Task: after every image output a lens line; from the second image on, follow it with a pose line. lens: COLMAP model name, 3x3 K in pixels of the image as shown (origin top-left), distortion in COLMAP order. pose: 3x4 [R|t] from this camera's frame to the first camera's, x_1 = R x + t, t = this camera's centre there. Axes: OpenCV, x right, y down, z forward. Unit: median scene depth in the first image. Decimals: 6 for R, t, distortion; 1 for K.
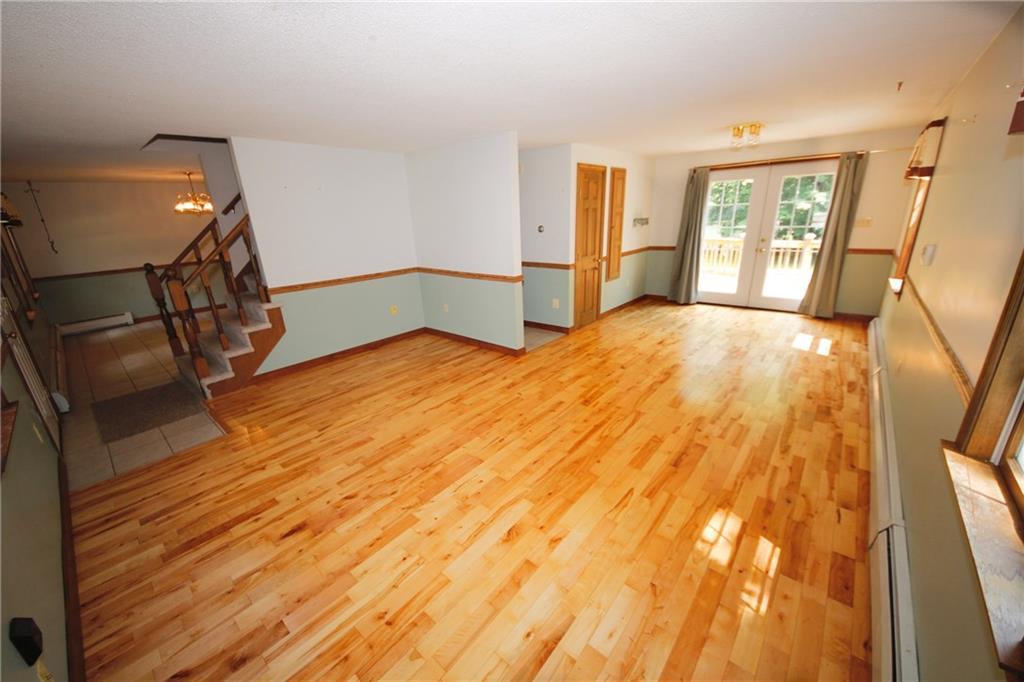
lens RADIAL K [[388.3, 0, 517.7], [0, 388.3, 335.5], [0, 0, 1]] dist [0.012728, -0.000814]
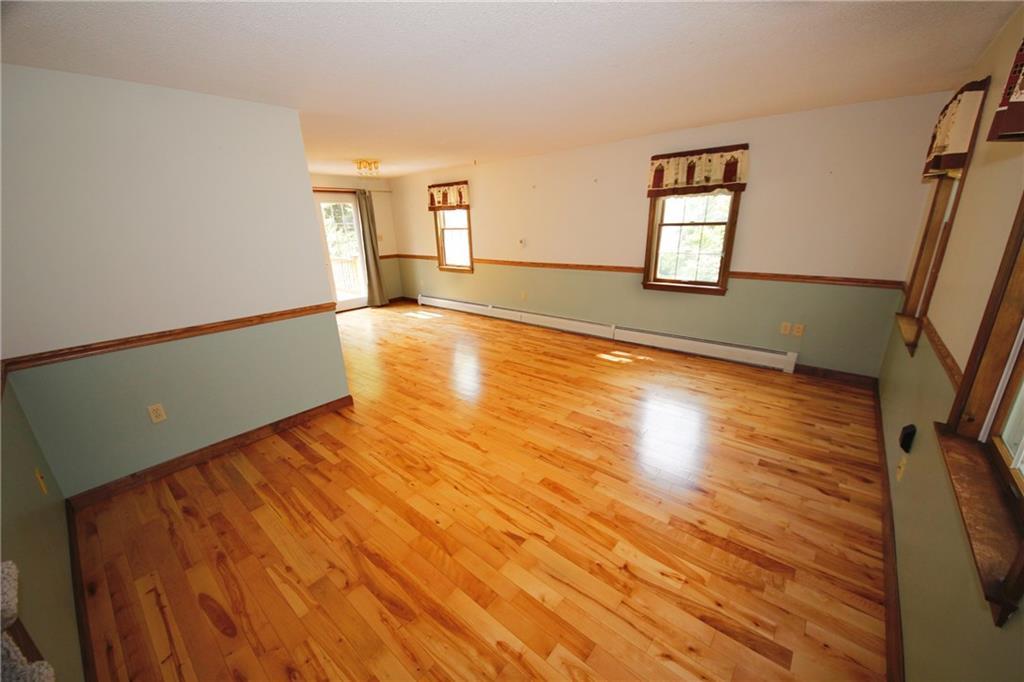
lens RADIAL K [[388.3, 0, 512.1], [0, 388.3, 339.6], [0, 0, 1]] dist [0.012728, -0.000814]
pose [[-0.003968, -0.256538, 0.966526, -1.058345], [0.334657, 0.910462, 0.243031, -0.210410], [-0.942332, 0.324419, 0.082240, 0.888684]]
